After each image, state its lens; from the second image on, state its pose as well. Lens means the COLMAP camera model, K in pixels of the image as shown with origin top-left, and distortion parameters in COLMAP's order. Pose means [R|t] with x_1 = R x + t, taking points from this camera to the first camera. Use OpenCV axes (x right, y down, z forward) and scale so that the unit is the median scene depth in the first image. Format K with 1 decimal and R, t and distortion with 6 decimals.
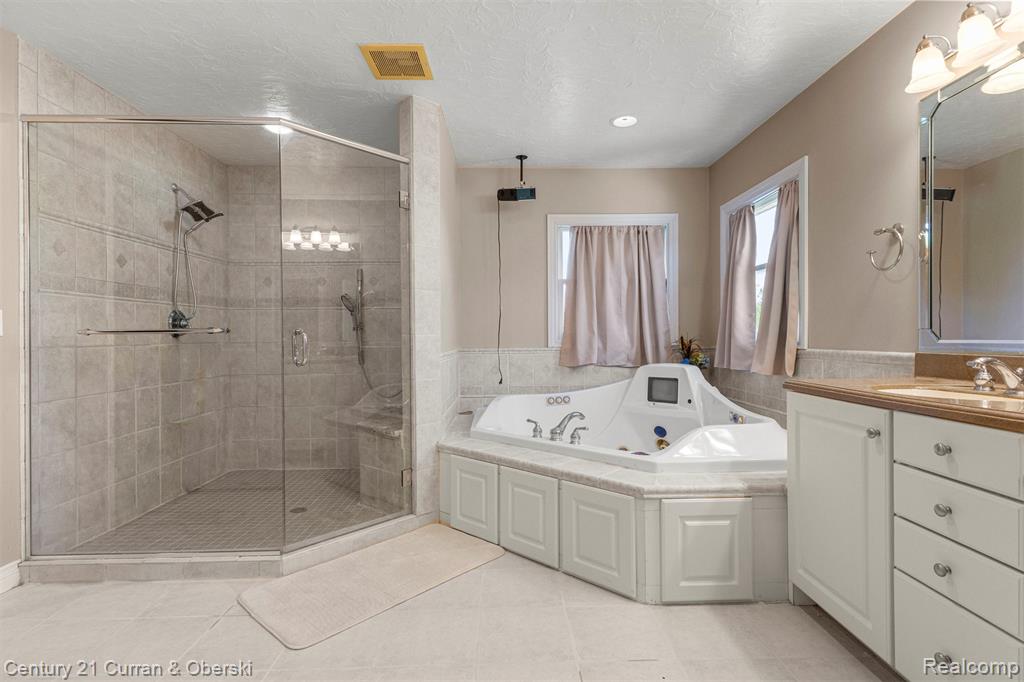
lens RADIAL K [[498.9, 0, 506.1], [0, 498.9, 337.6], [0, 0, 1]] dist [0.006302, -0.000837]
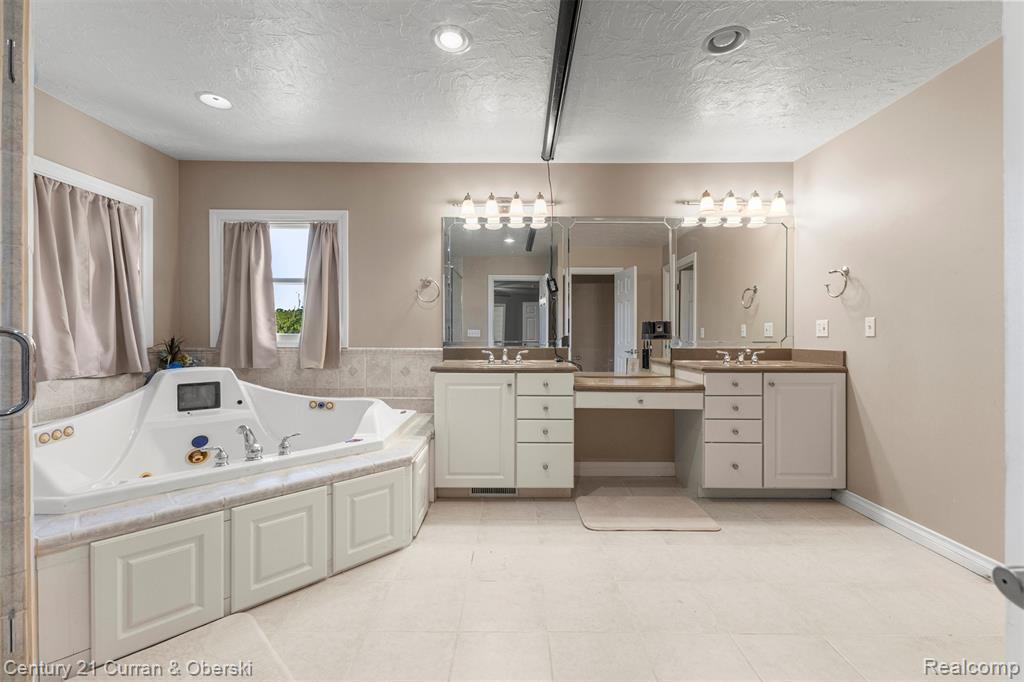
lens RADIAL K [[440.7, 0, 506.4], [0, 440.7, 340.9], [0, 0, 1]] dist [0.001260, -0.000072]
pose [[0.023784, -0.005009, 0.999705, -0.633493], [-0.002591, 0.999984, 0.005072, -0.004223], [-0.999714, -0.002711, 0.023770, 0.530236]]
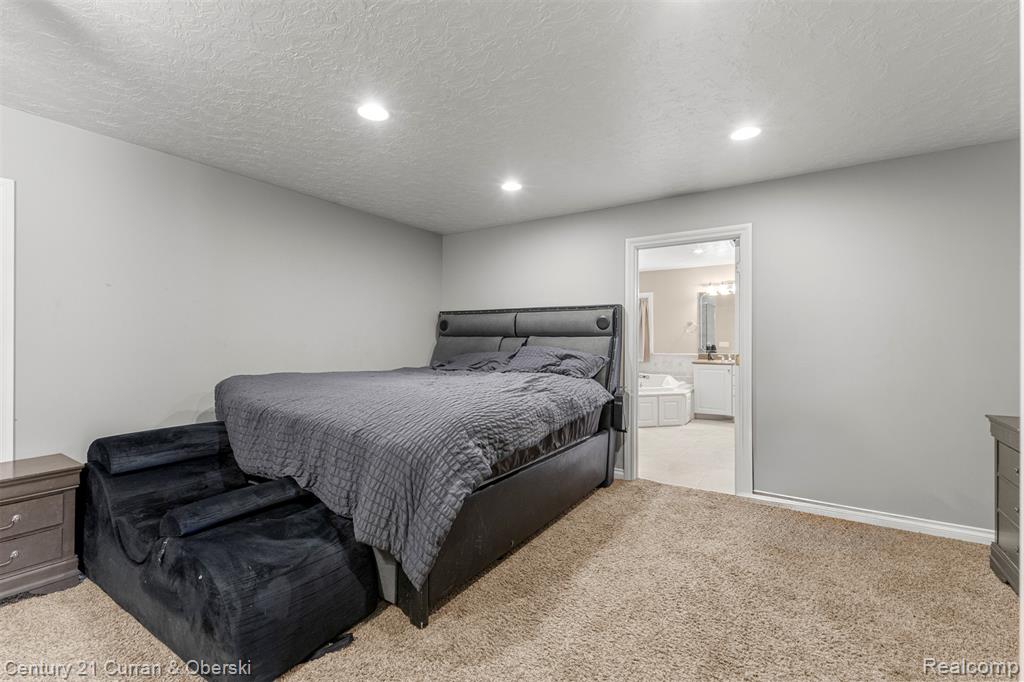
lens RADIAL K [[440.7, 0, 512.5], [0, 440.7, 341.3], [0, 0, 1]] dist [0.001260, -0.000072]
pose [[0.549303, 0.005386, 0.835606, -2.233939], [-0.001128, 0.999983, -0.005704, -0.035901], [-0.835623, 0.002190, 0.549299, 0.214297]]
